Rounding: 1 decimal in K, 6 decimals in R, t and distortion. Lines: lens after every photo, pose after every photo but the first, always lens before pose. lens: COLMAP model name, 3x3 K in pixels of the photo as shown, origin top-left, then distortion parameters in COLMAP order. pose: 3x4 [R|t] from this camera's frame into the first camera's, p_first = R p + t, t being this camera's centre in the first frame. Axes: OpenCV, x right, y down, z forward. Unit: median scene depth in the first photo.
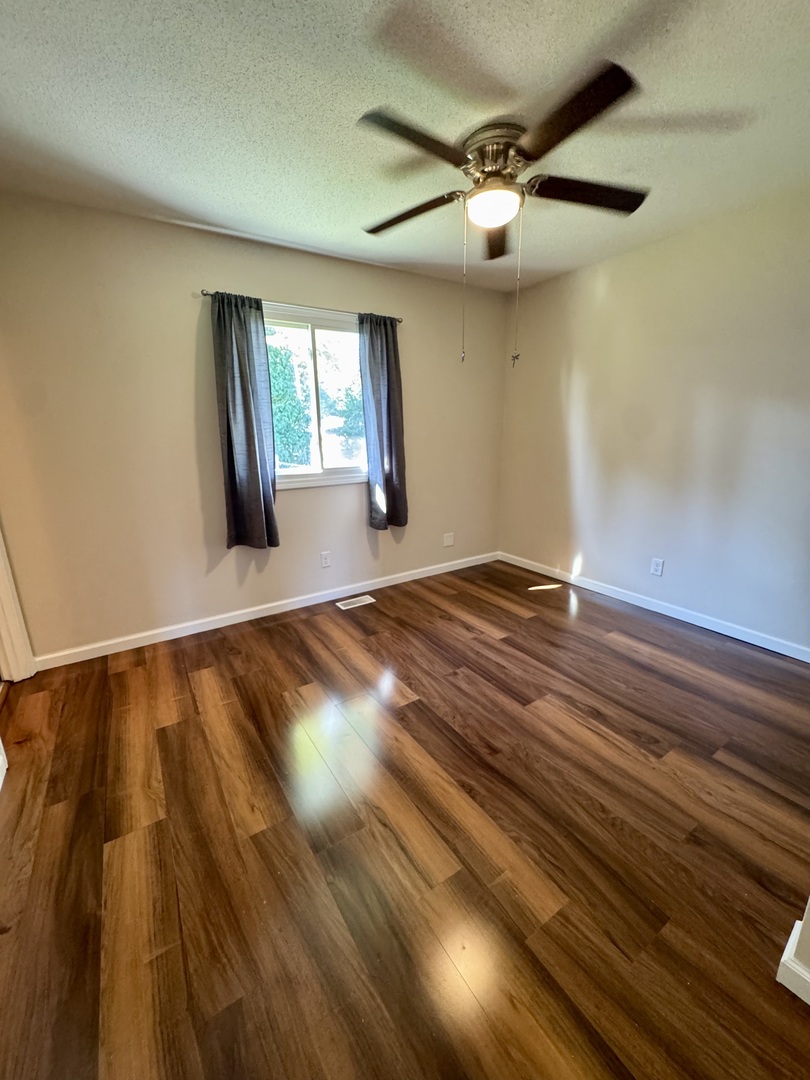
lens RADIAL K [[433.6, 0, 404.3], [0, 433.6, 538.5], [0, 0, 1]] dist [-0.008666, 0.000897]
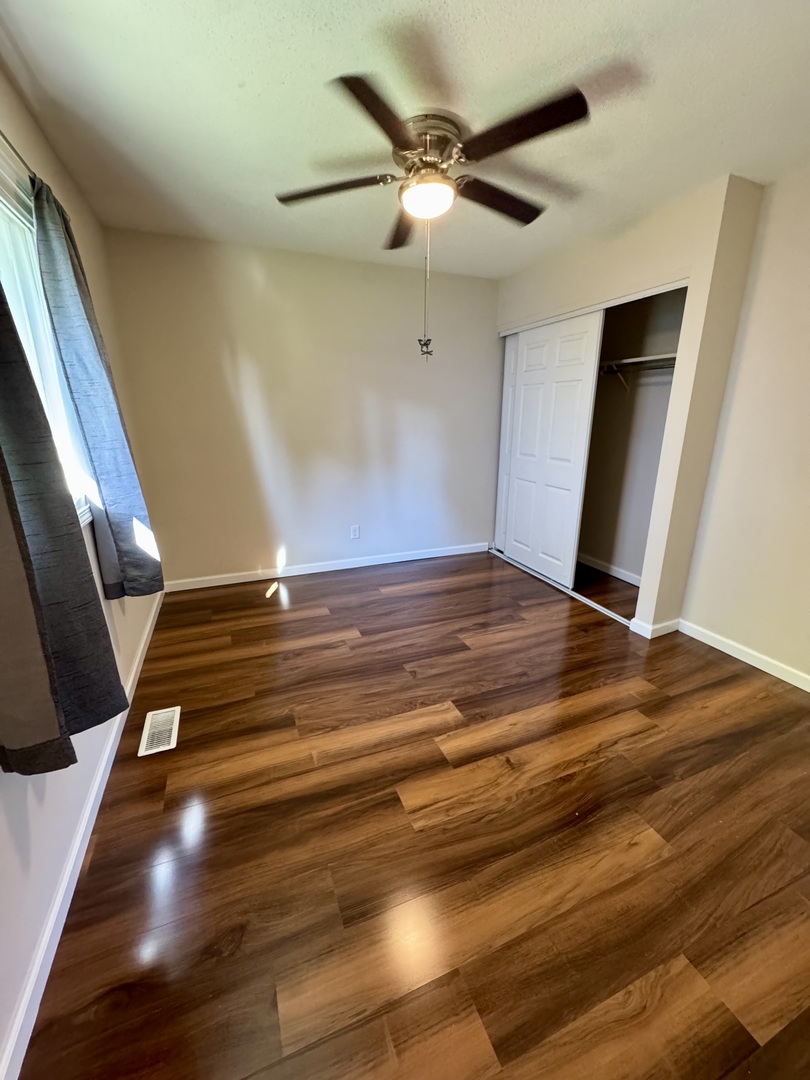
lens RADIAL K [[433.6, 0, 403.0], [0, 433.6, 541.7], [0, 0, 1]] dist [-0.008666, 0.000897]
pose [[0.188105, -0.262452, 0.946433, -0.787812], [0.241717, 0.946366, 0.214391, -0.194020], [-0.951940, 0.188440, 0.241456, 0.786218]]
